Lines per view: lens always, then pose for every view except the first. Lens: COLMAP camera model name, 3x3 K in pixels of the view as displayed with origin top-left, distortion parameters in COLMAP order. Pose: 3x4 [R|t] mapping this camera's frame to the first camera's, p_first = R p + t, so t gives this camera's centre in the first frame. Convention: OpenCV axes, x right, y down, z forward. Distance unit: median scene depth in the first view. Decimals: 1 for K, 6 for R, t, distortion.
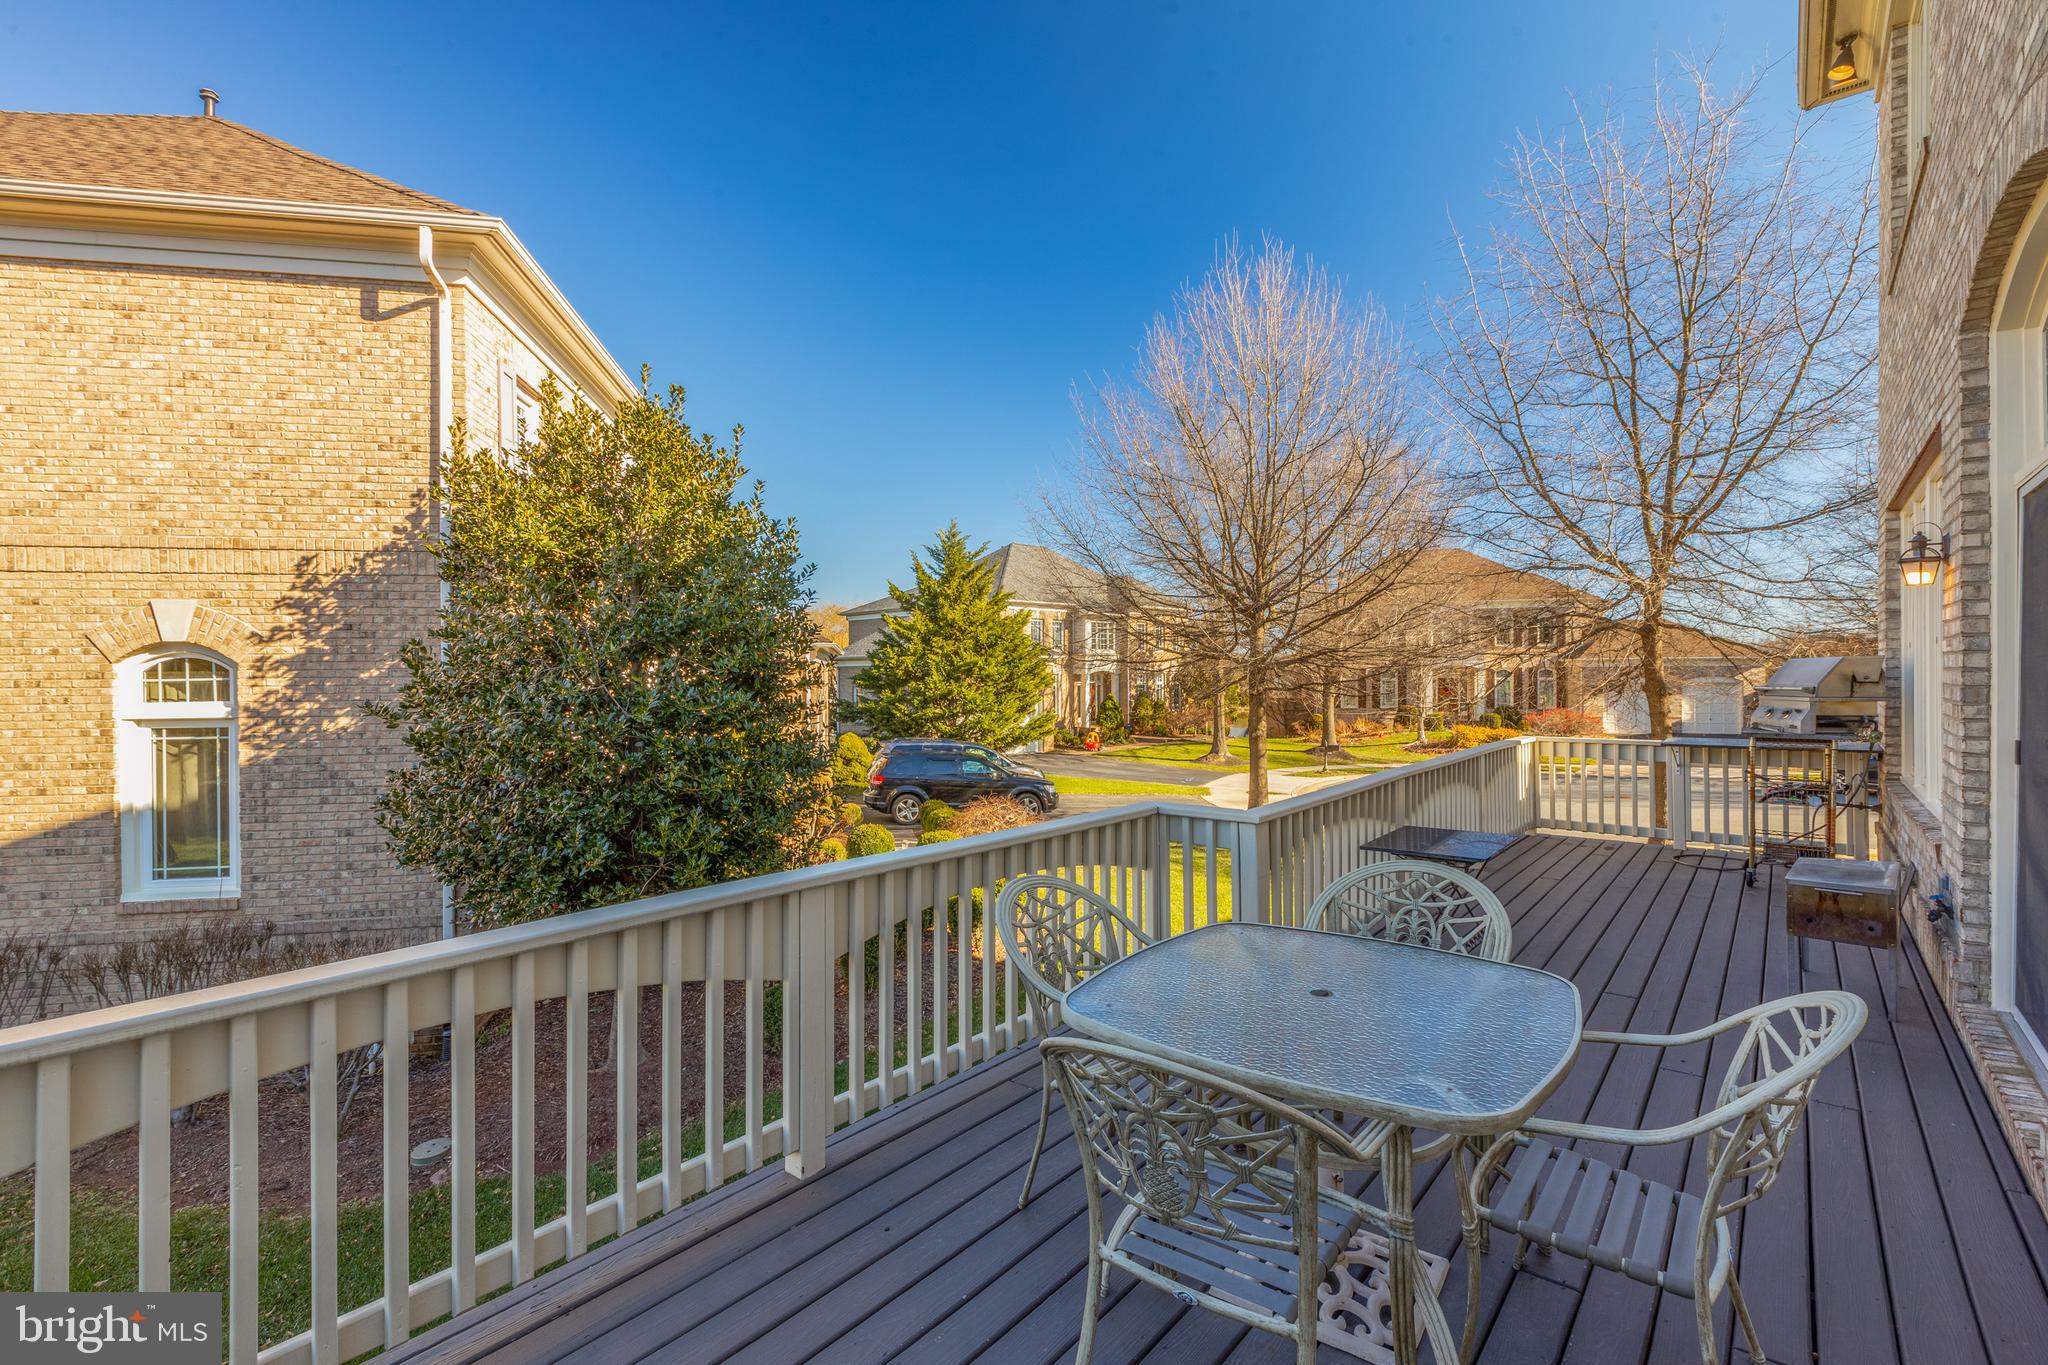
lens RADIAL K [[906.4, 0, 1023.9], [0, 906.4, 676.4], [0, 0, 1]] dist [0.001387, 0.000365]
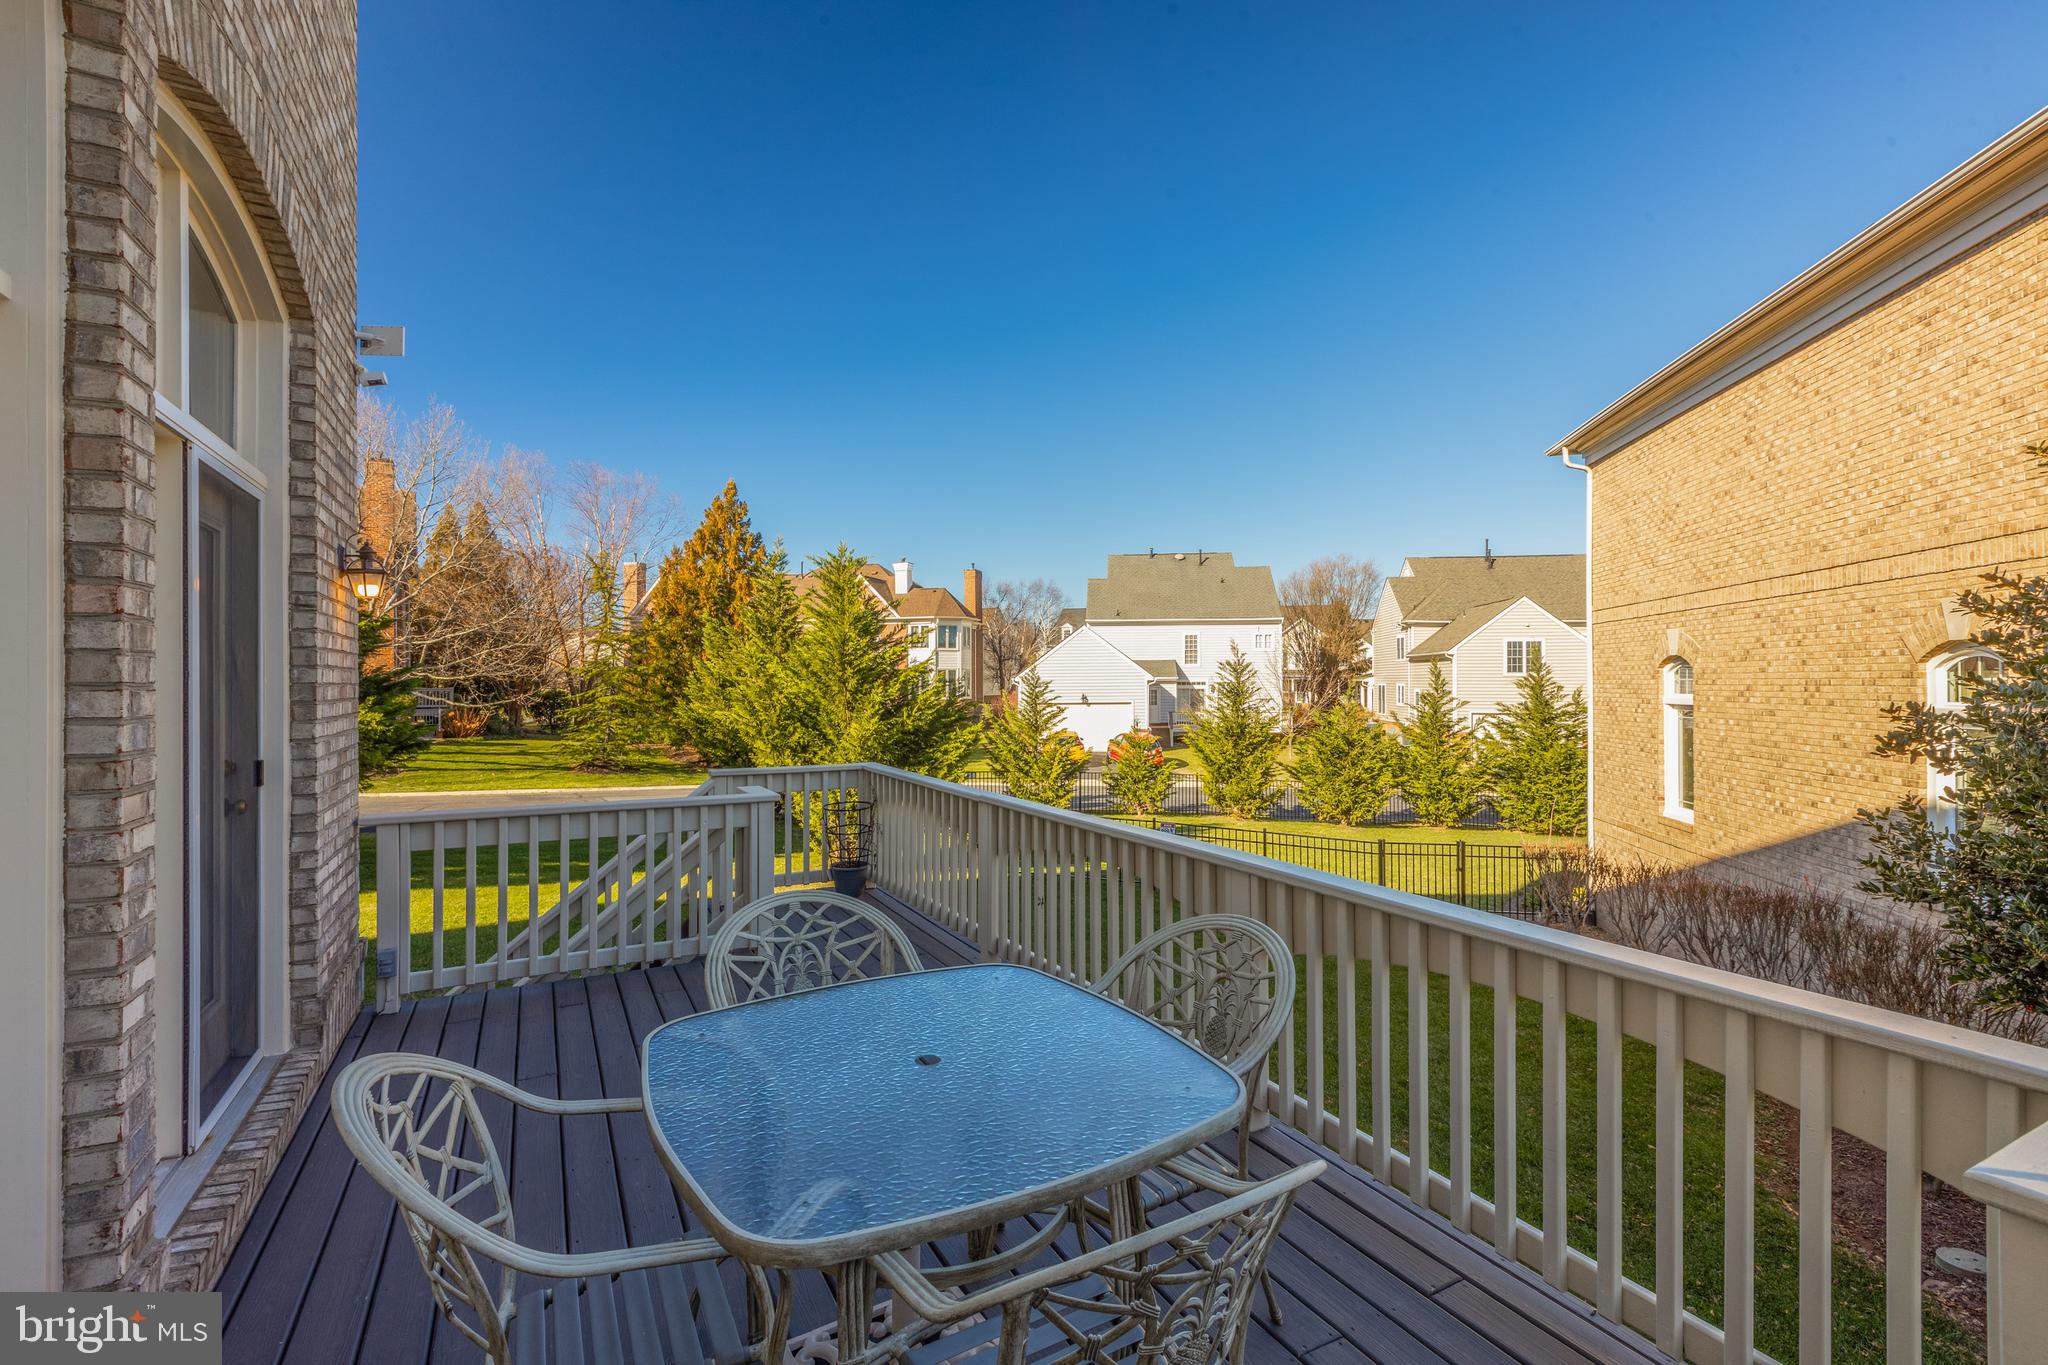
lens RADIAL K [[906.4, 0, 1023.9], [0, 906.4, 676.4], [0, 0, 1]] dist [0.001387, 0.000365]
pose [[-0.364053, 0.001474, -0.931377, 0.338087], [-0.006599, 0.999970, 0.004162, 0.003218], [0.931355, 0.007661, -0.364032, 0.425059]]
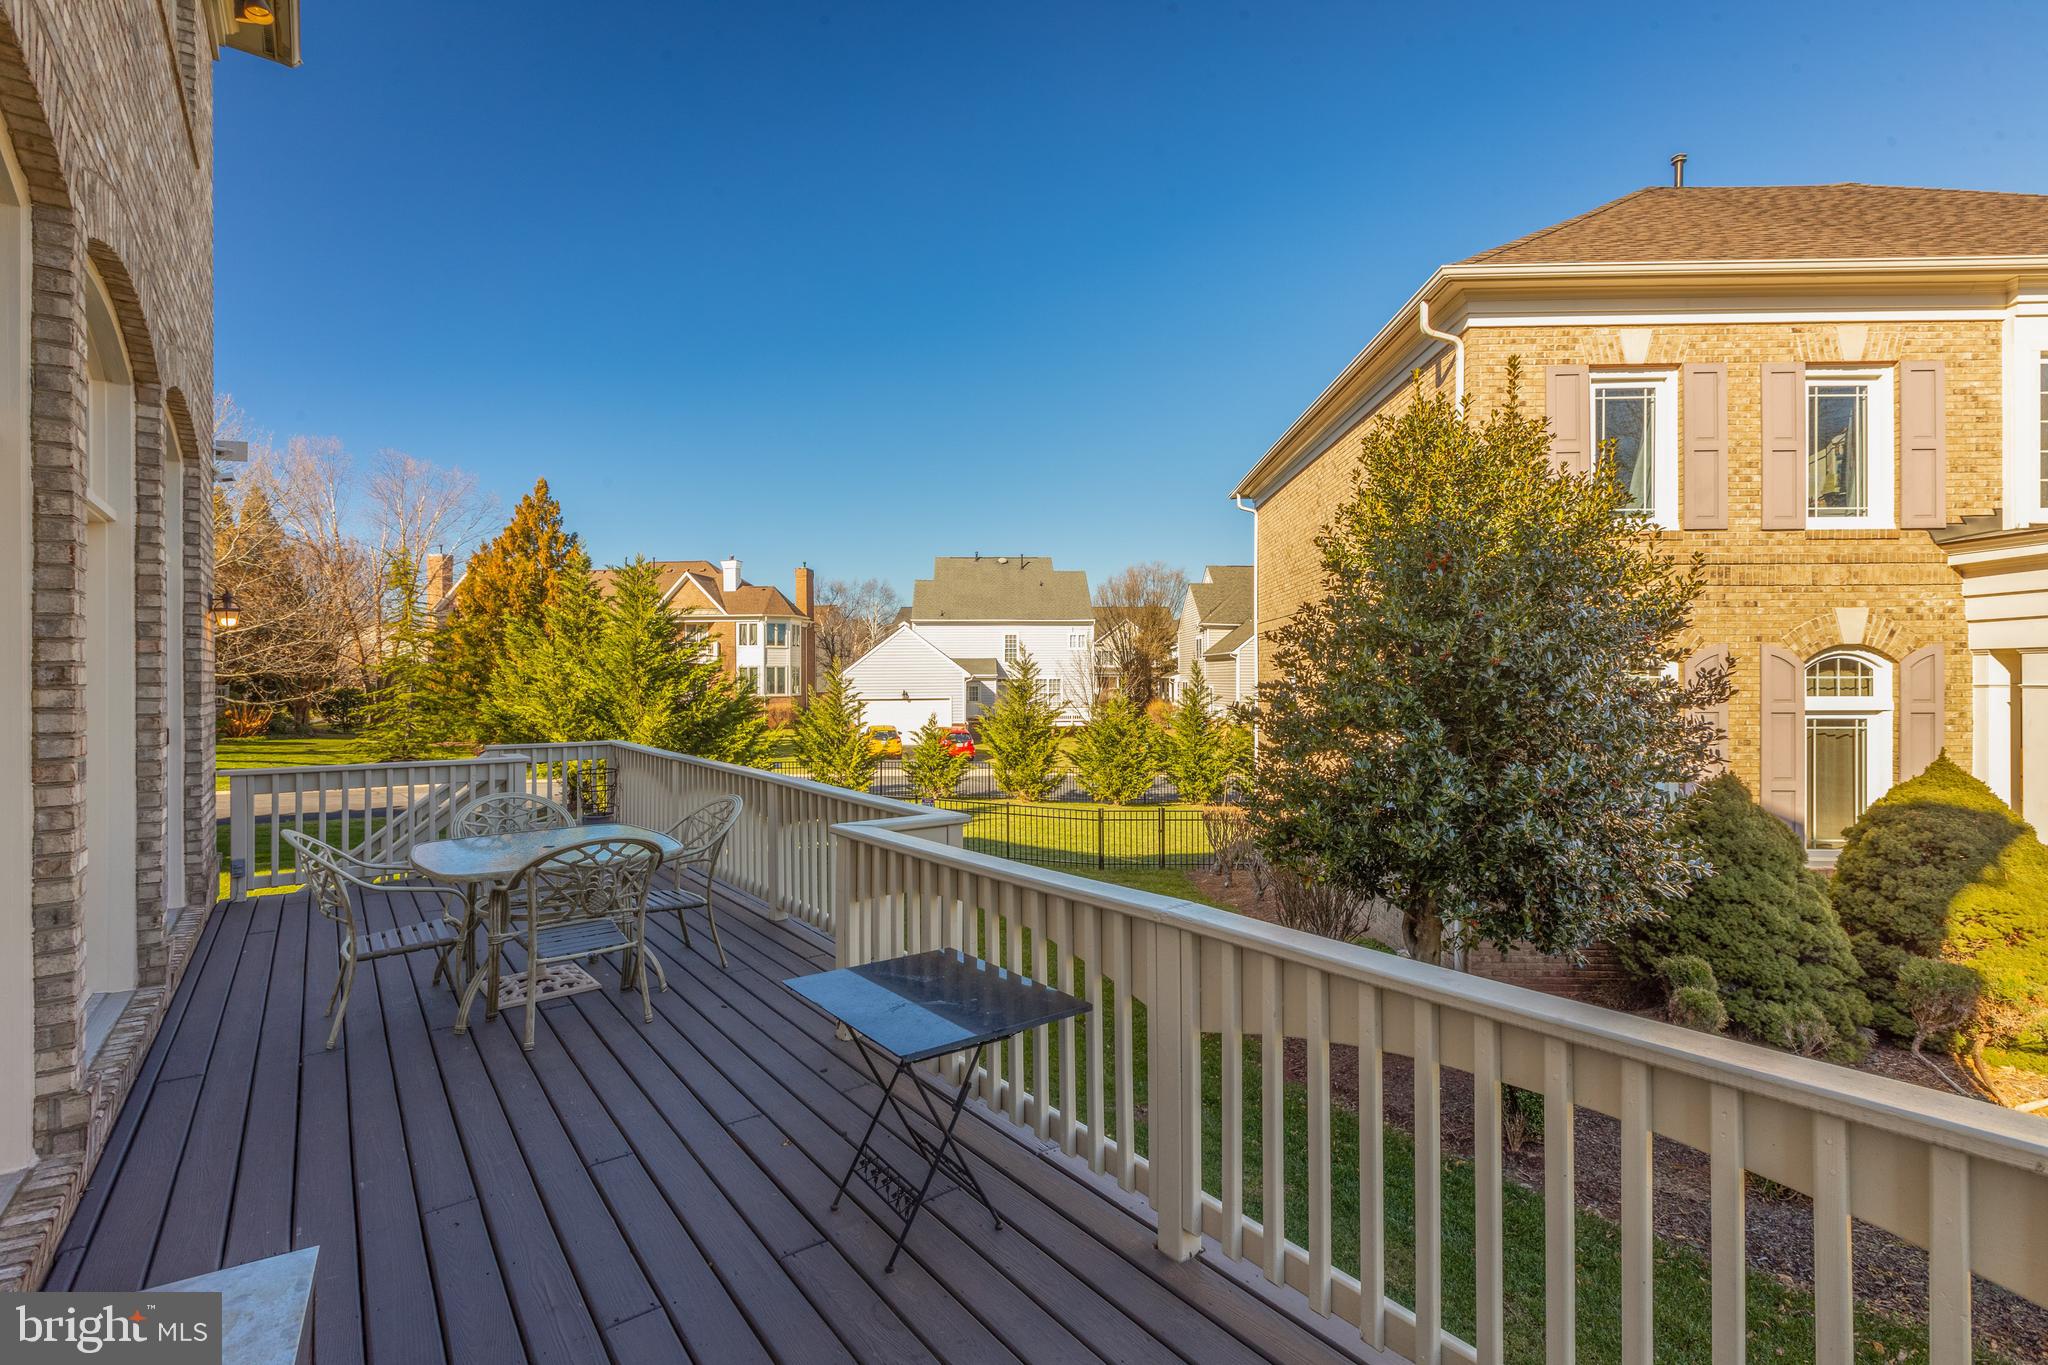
lens RADIAL K [[906.4, 0, 1023.9], [0, 906.4, 676.4], [0, 0, 1]] dist [0.001387, 0.000365]
pose [[-0.206668, 0.004545, -0.978401, 0.363196], [-0.008277, 0.999945, 0.006393, 0.002589], [0.978376, 0.009420, -0.206619, 0.452085]]
